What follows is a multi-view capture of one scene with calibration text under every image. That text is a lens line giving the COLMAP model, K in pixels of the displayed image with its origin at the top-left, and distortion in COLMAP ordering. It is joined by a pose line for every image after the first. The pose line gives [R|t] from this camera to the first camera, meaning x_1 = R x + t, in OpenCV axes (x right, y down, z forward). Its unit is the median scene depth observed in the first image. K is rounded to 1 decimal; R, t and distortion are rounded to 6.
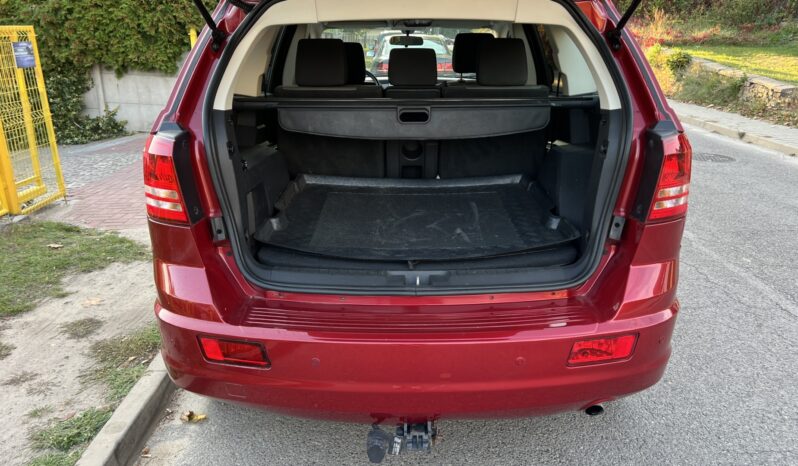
lens RADIAL K [[622.9, 0, 403.8], [0, 622.9, 238.5], [0, 0, 1]] dist [0.046979, -0.052841]
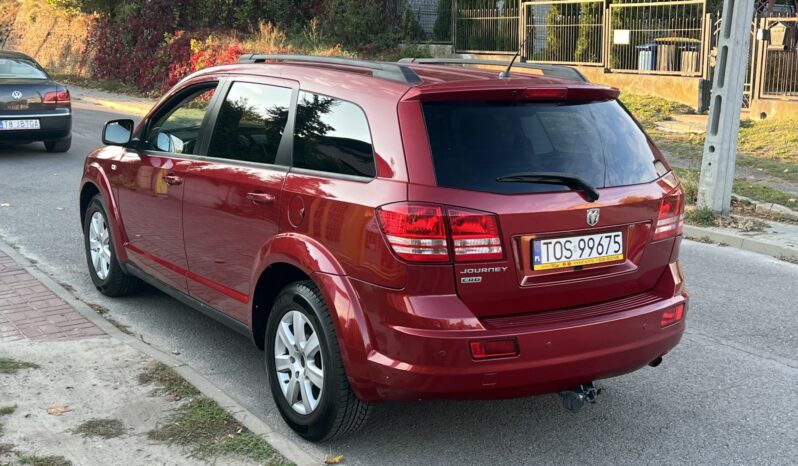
lens RADIAL K [[958.4, 0, 405.7], [0, 958.4, 233.1], [0, 0, 1]] dist [0.182447, -0.509602]
pose [[0.829566, -0.078812, 0.552819, -0.680505], [0.139920, 0.987745, -0.069149, 0.019221], [-0.540595, 0.134714, 0.830427, -0.306538]]
